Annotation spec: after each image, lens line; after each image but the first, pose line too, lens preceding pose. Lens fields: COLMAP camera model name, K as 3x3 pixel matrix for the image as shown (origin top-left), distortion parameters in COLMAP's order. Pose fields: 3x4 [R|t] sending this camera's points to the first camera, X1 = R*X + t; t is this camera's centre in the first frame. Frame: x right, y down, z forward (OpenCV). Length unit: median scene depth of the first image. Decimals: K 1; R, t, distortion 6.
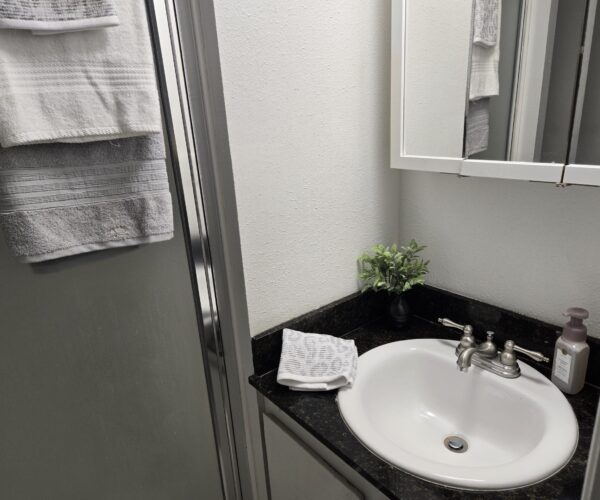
lens RADIAL K [[441.2, 0, 295.6], [0, 441.2, 254.4], [0, 0, 1]] dist [0.082550, -0.073249]
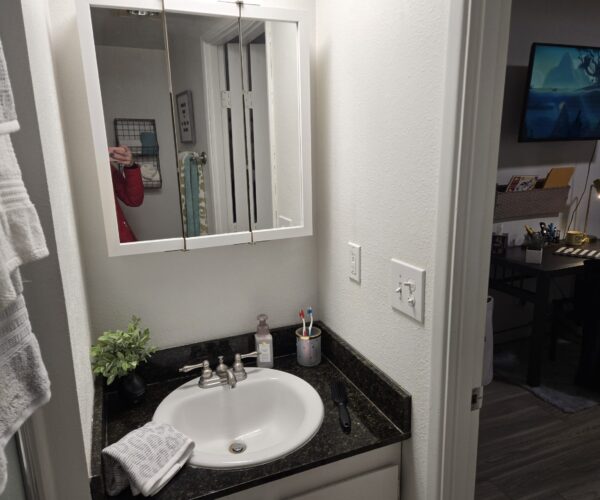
lens RADIAL K [[444.1, 0, 300.0], [0, 444.1, 250.0], [0, 0, 1]] dist [0.042724, -0.000168]
pose [[0.281309, -0.164498, 0.945413, -0.891199], [0.317802, 0.945572, 0.069964, -0.186058], [-0.905465, 0.280772, 0.318276, 0.323063]]
